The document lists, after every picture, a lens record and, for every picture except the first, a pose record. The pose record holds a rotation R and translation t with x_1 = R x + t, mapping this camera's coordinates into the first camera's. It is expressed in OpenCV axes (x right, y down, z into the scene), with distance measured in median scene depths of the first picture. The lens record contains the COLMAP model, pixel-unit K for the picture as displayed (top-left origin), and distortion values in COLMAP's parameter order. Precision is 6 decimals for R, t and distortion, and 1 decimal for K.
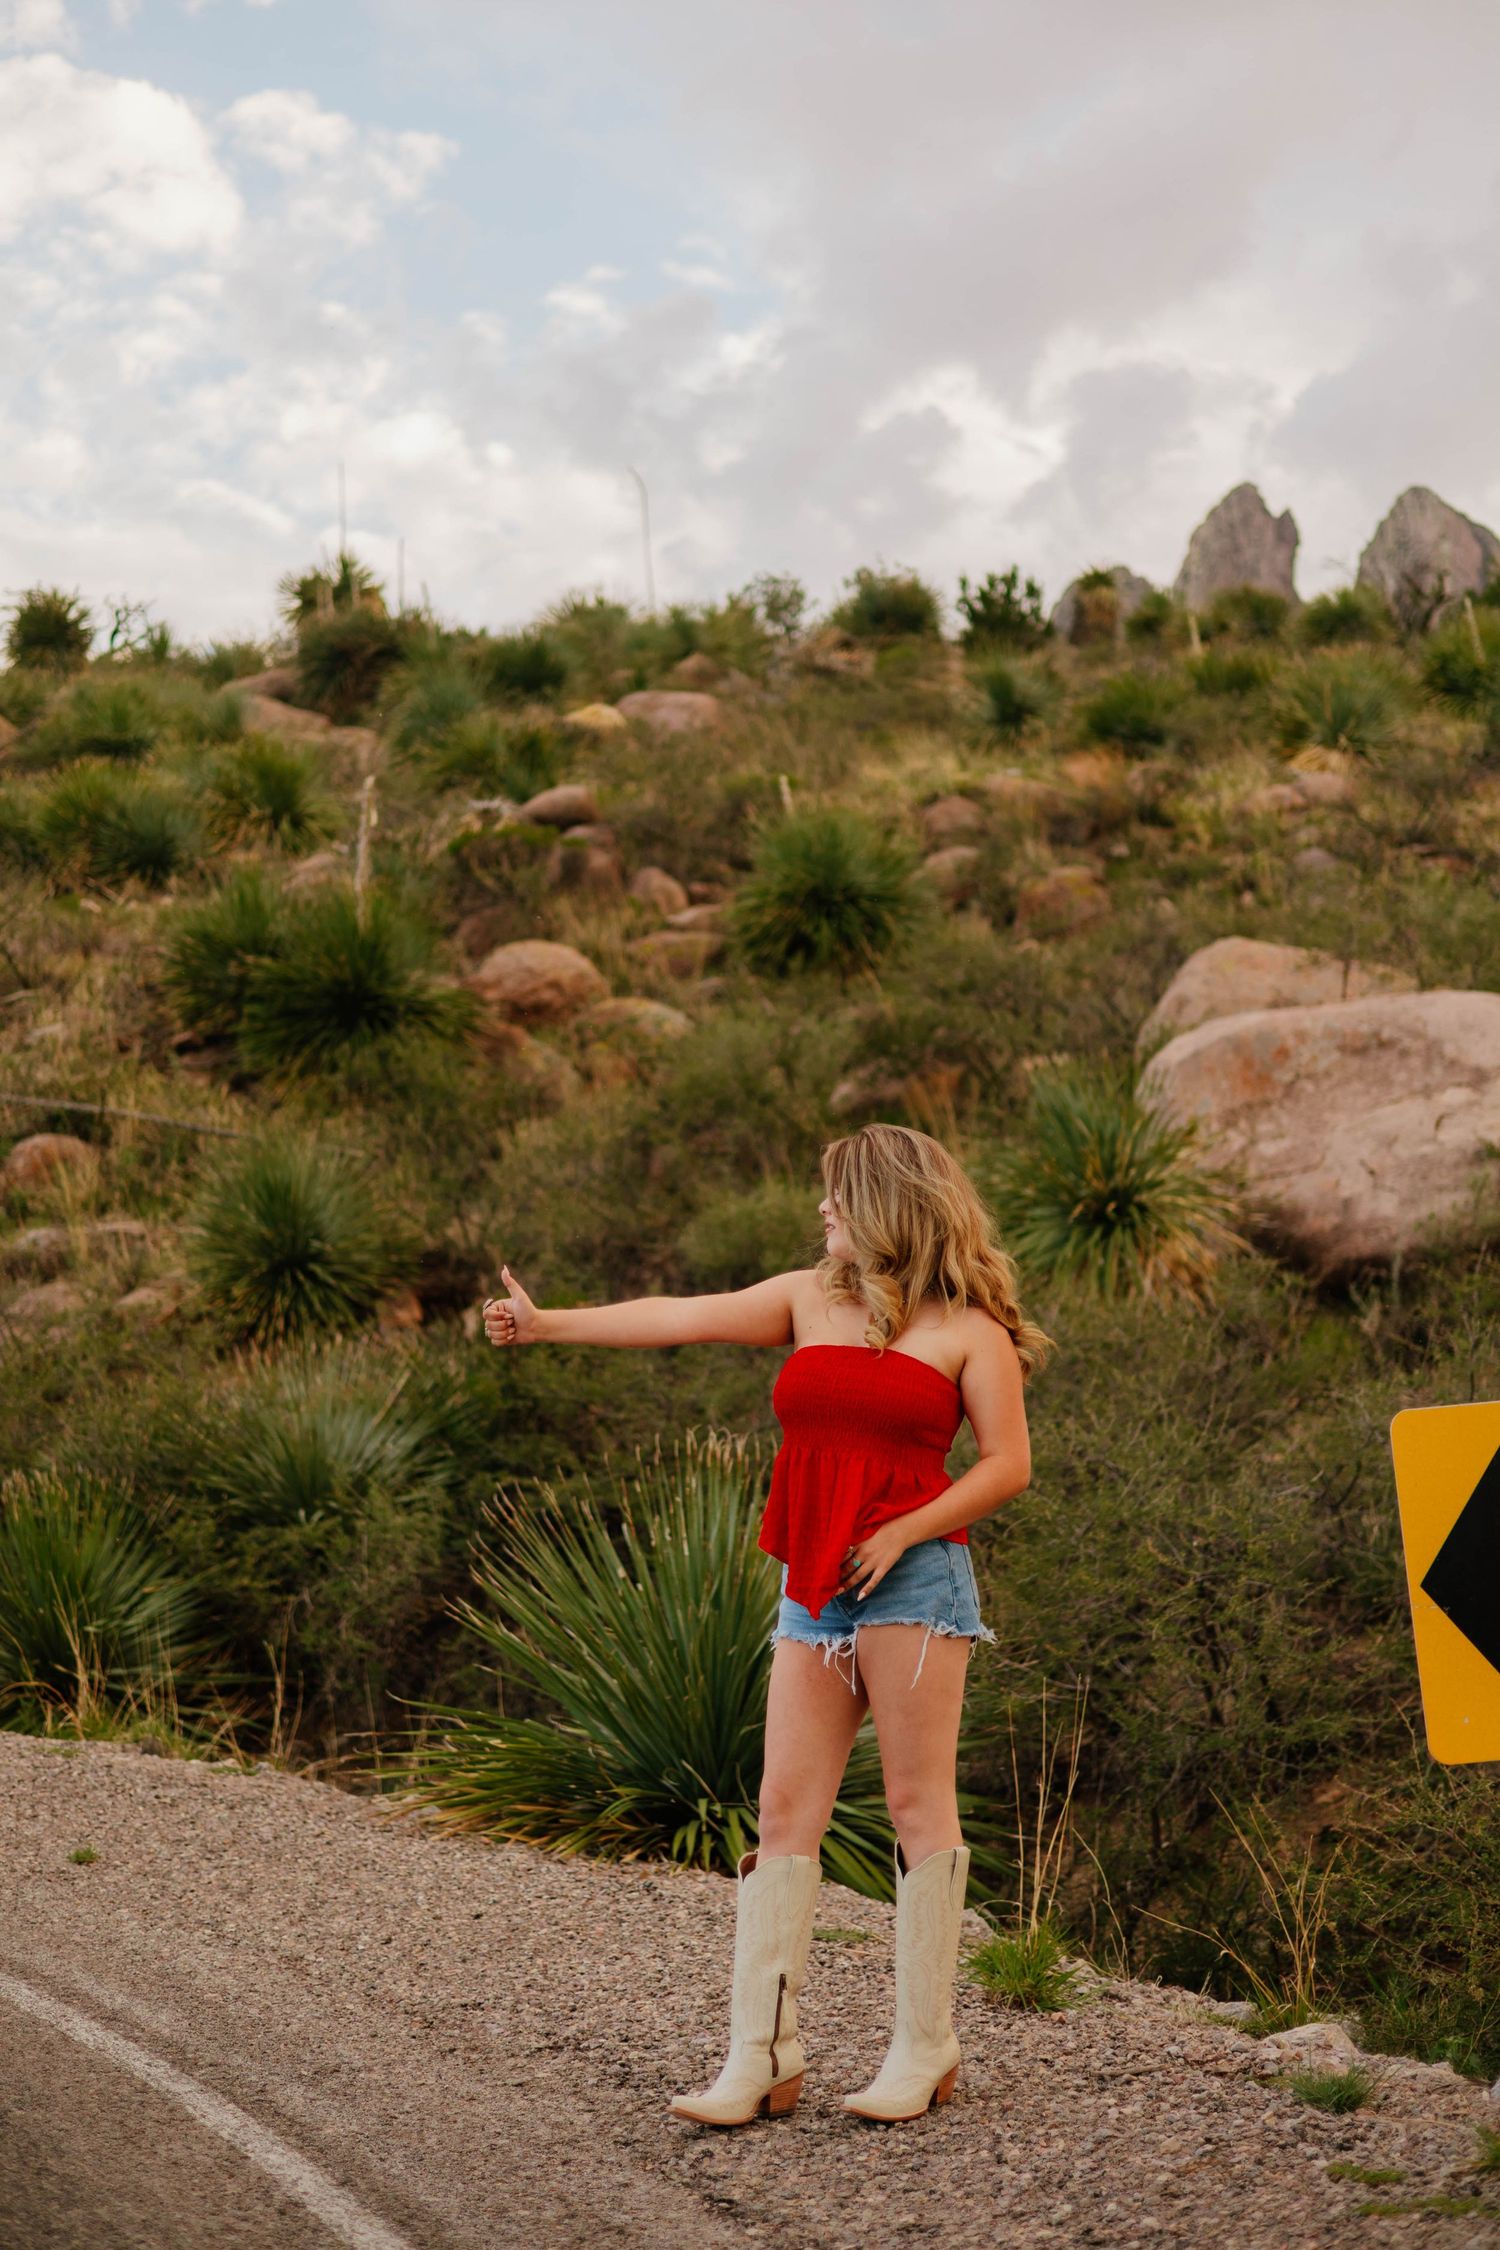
lens RADIAL K [[3355.8, 0, 753.3], [0, 3355.8, 1045.0], [0, 0, 1]] dist [-0.016770, 0.104412]
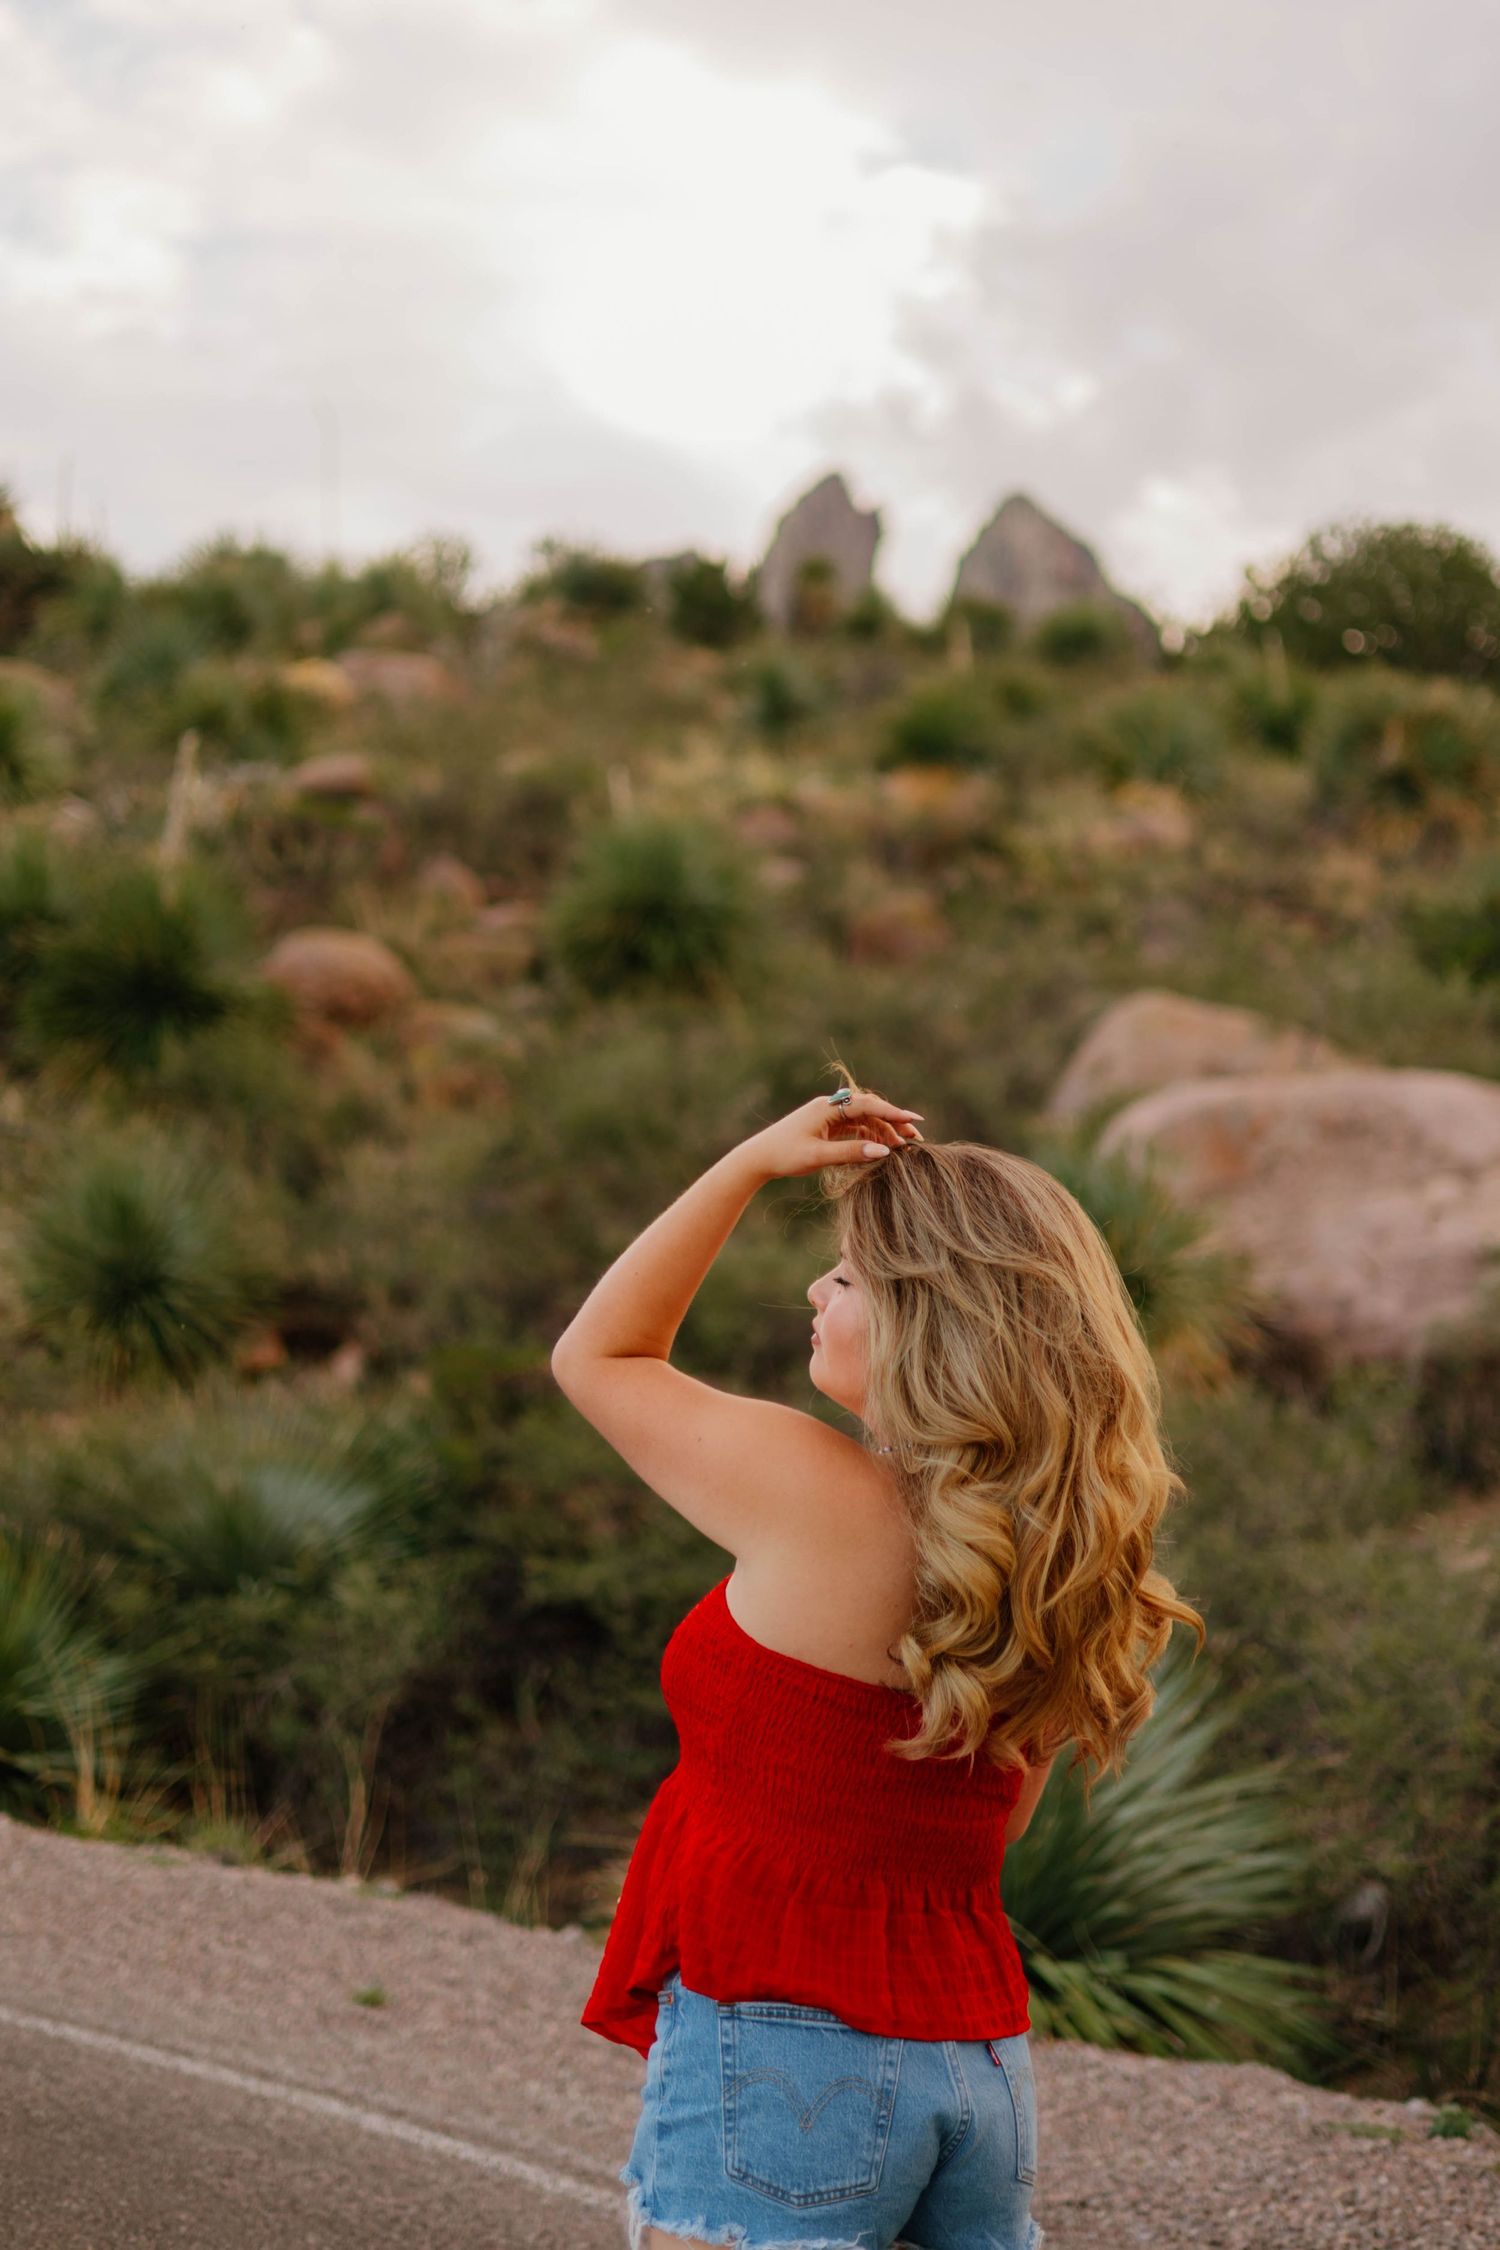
lens RADIAL K [[3644.9, 0, 802.7], [0, 3644.9, 1122.3], [0, 0, 1]] dist [-0.040924, -0.044637]
pose [[0.984935, 0.070281, 0.157999, -0.089526], [-0.073317, 0.997218, 0.013460, -0.002961], [-0.156613, -0.024841, 0.987348, 0.022442]]
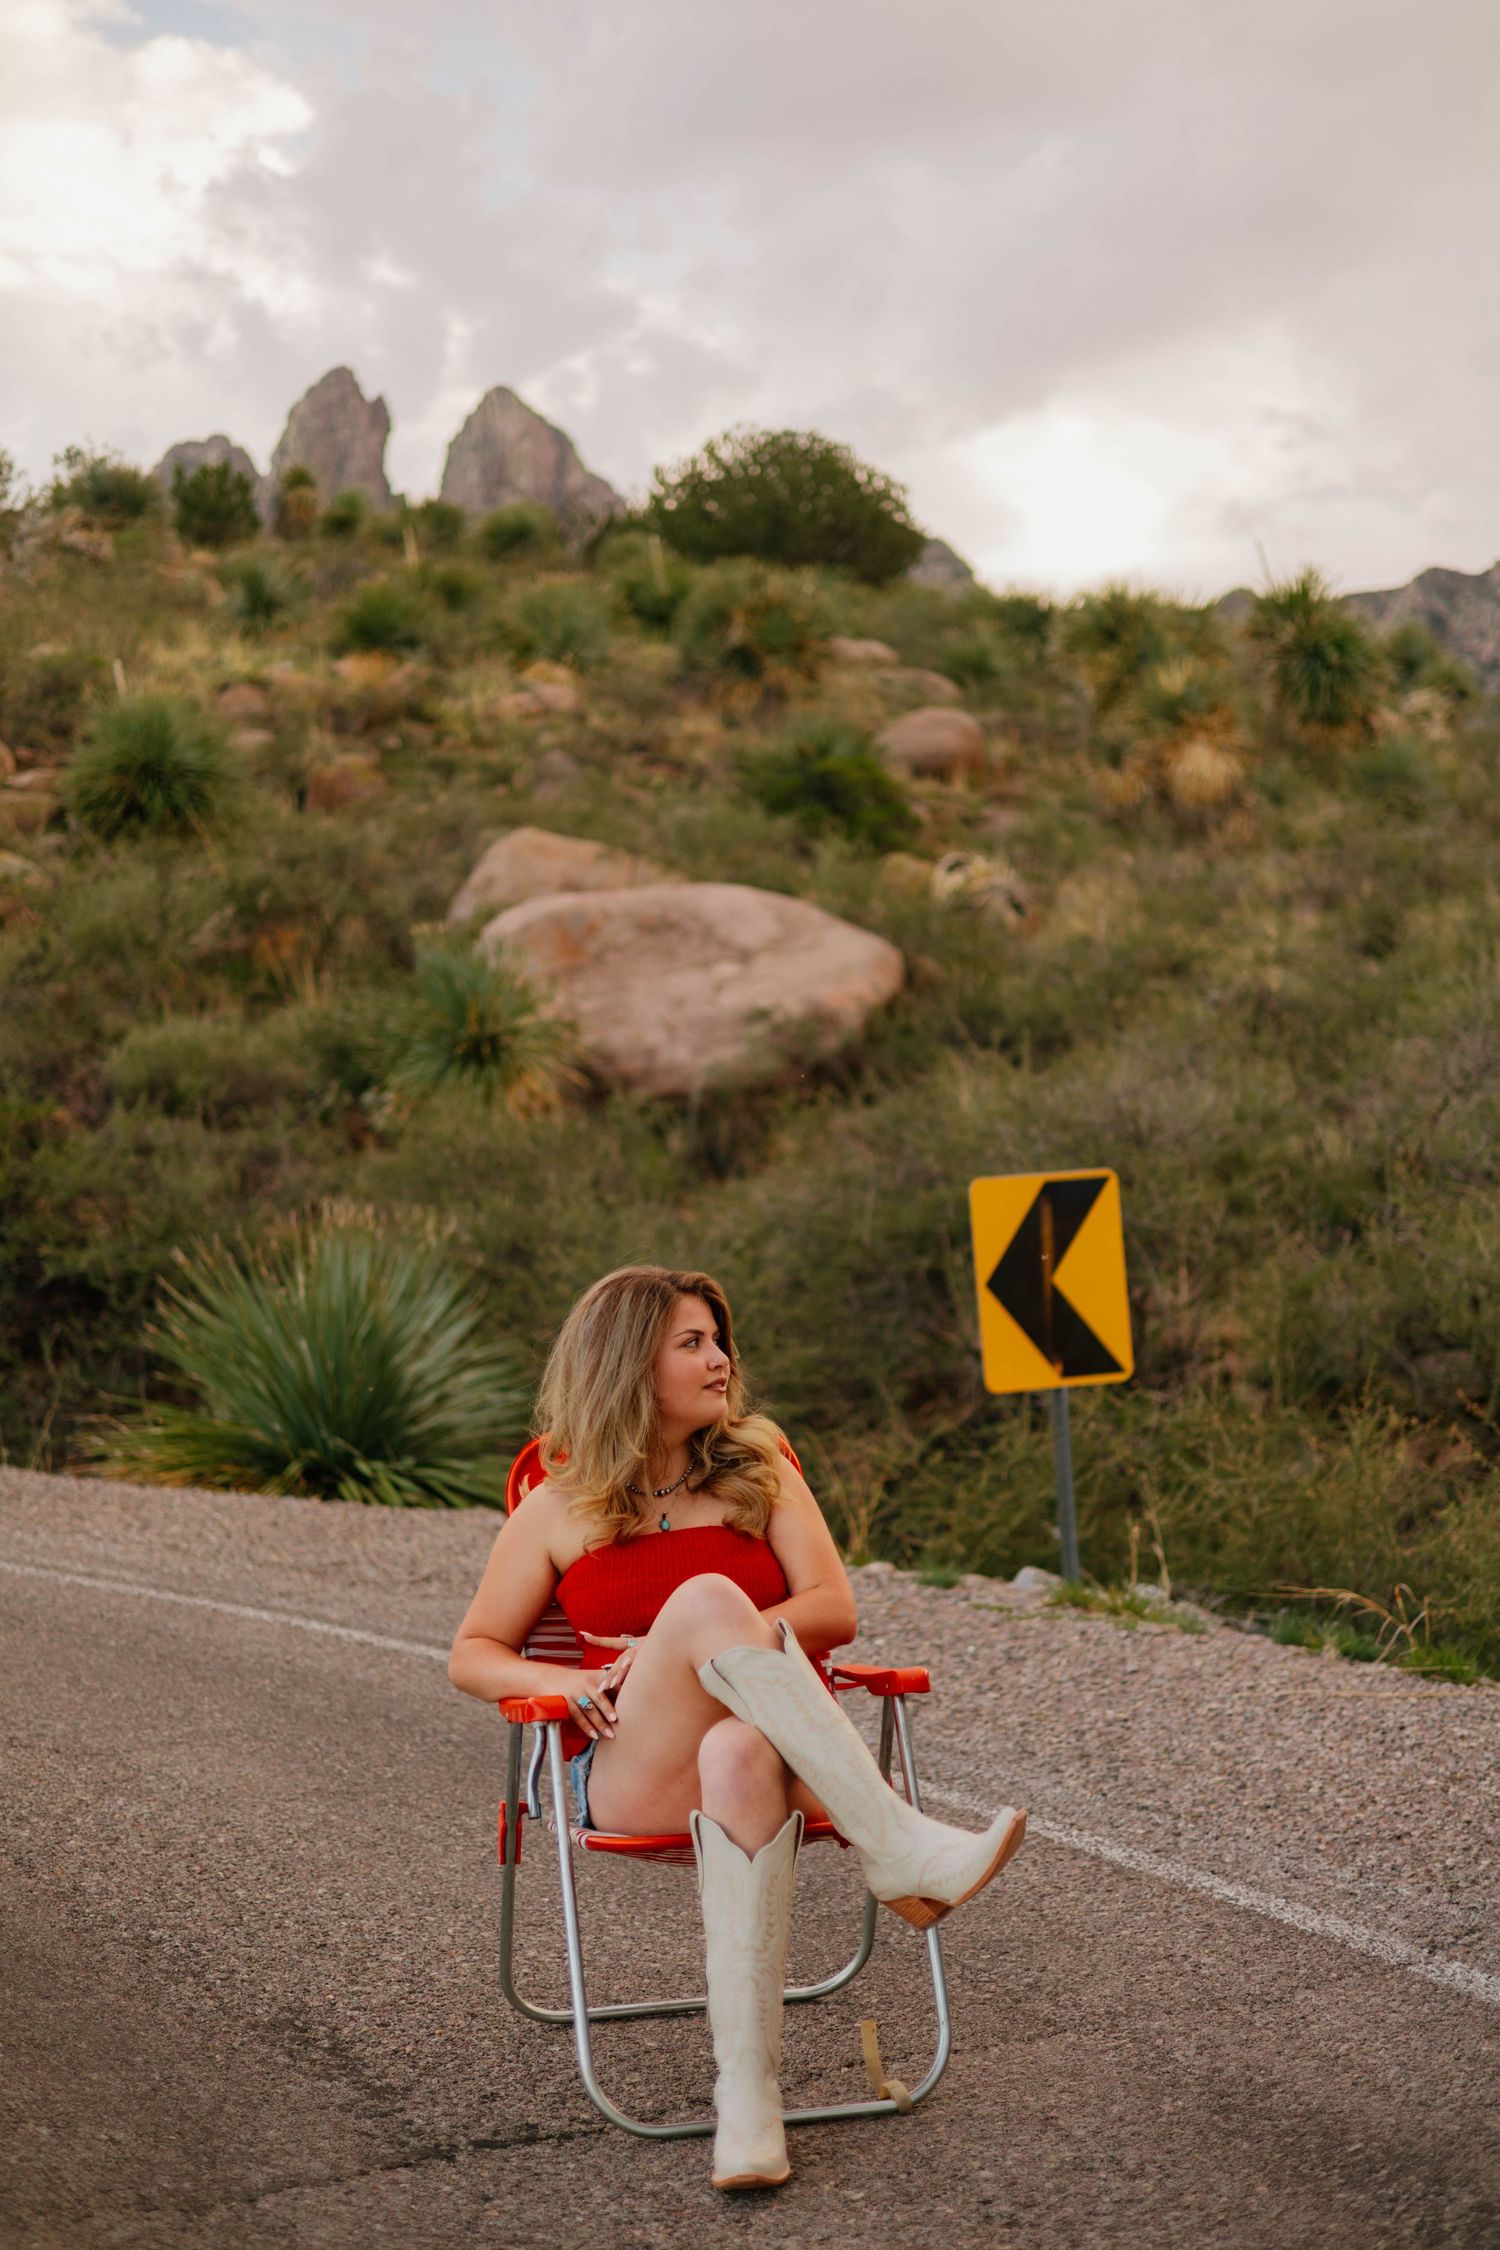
lens RADIAL K [[3126.1, 0, 770.5], [0, 3126.1, 1123.6], [0, 0, 1]] dist [0.004585, 0.081168]
pose [[0.955974, 0.026509, 0.292253, -0.085691], [-0.048125, 0.996590, 0.067024, -0.004786], [-0.289480, -0.078138, 0.953989, -0.102467]]
